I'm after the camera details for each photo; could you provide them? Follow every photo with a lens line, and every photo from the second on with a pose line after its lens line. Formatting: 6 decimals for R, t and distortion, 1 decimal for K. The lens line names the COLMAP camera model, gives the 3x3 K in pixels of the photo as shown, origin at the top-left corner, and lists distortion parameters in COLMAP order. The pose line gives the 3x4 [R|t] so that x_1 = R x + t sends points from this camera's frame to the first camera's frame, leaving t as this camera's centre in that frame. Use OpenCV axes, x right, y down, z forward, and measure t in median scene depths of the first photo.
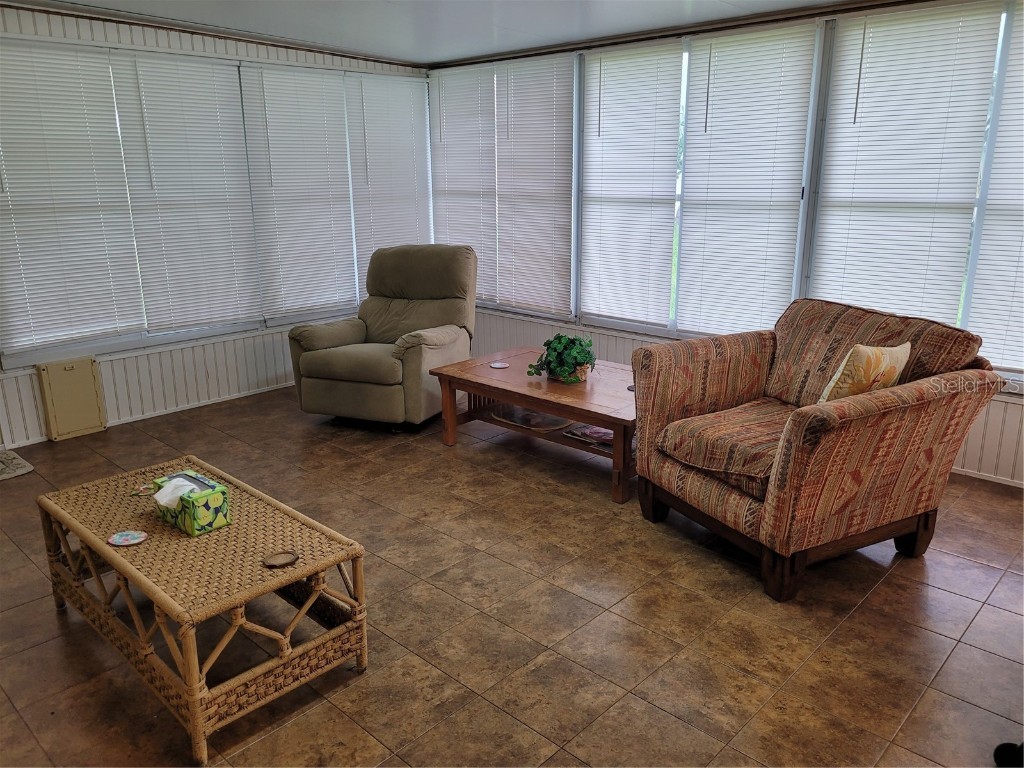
lens RADIAL K [[769.9, 0, 509.9], [0, 769.9, 374.3], [0, 0, 1]] dist [0.052414, -0.007004]
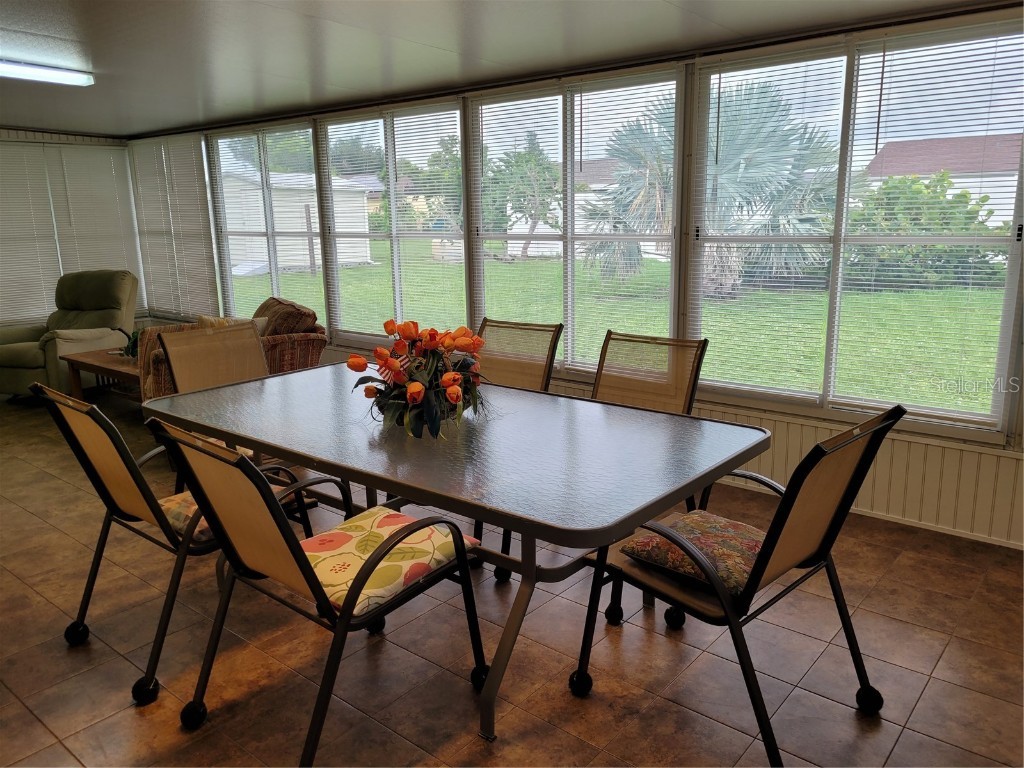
lens RADIAL K [[769.9, 0, 516.7], [0, 769.9, 379.8], [0, 0, 1]] dist [0.052414, -0.007004]
pose [[0.997701, -0.023722, 0.063487, 0.553390], [0.026742, 0.998530, -0.047145, 0.110531], [-0.062275, 0.048735, 0.996868, -0.407868]]
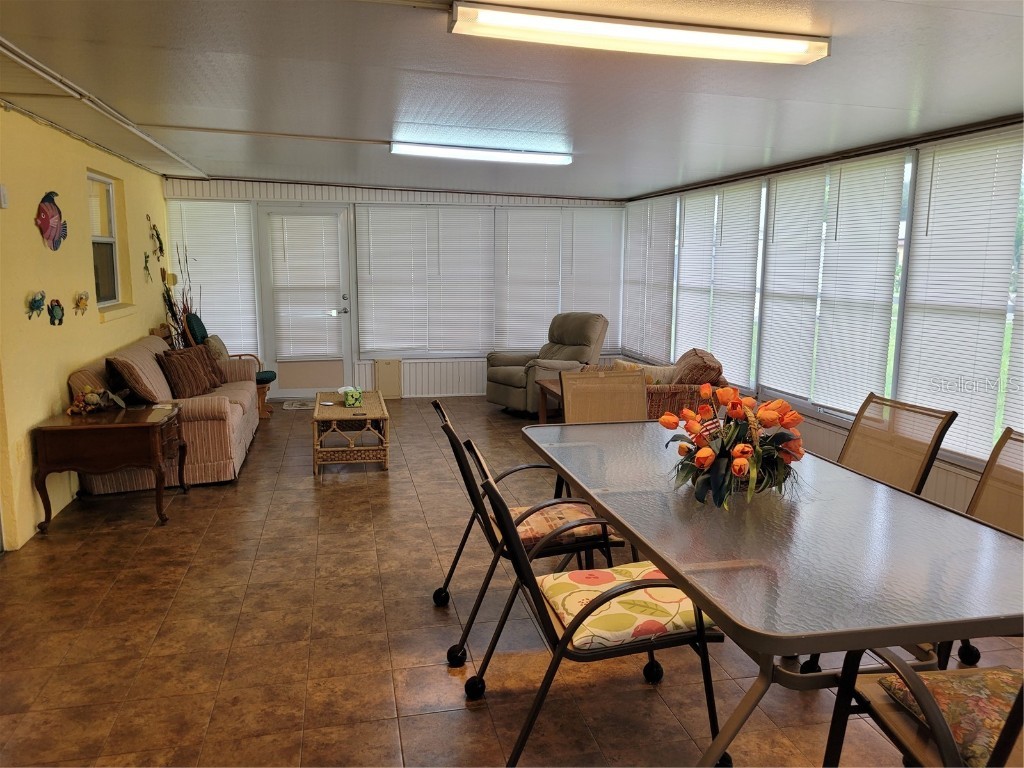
lens RADIAL K [[769.9, 0, 514.1], [0, 769.9, 388.0], [0, 0, 1]] dist [0.052414, -0.007004]
pose [[0.831773, 0.105015, -0.545092, 0.694028], [-0.157936, 0.986131, -0.051016, 0.093133], [0.532175, 0.128523, 0.836823, -0.402371]]
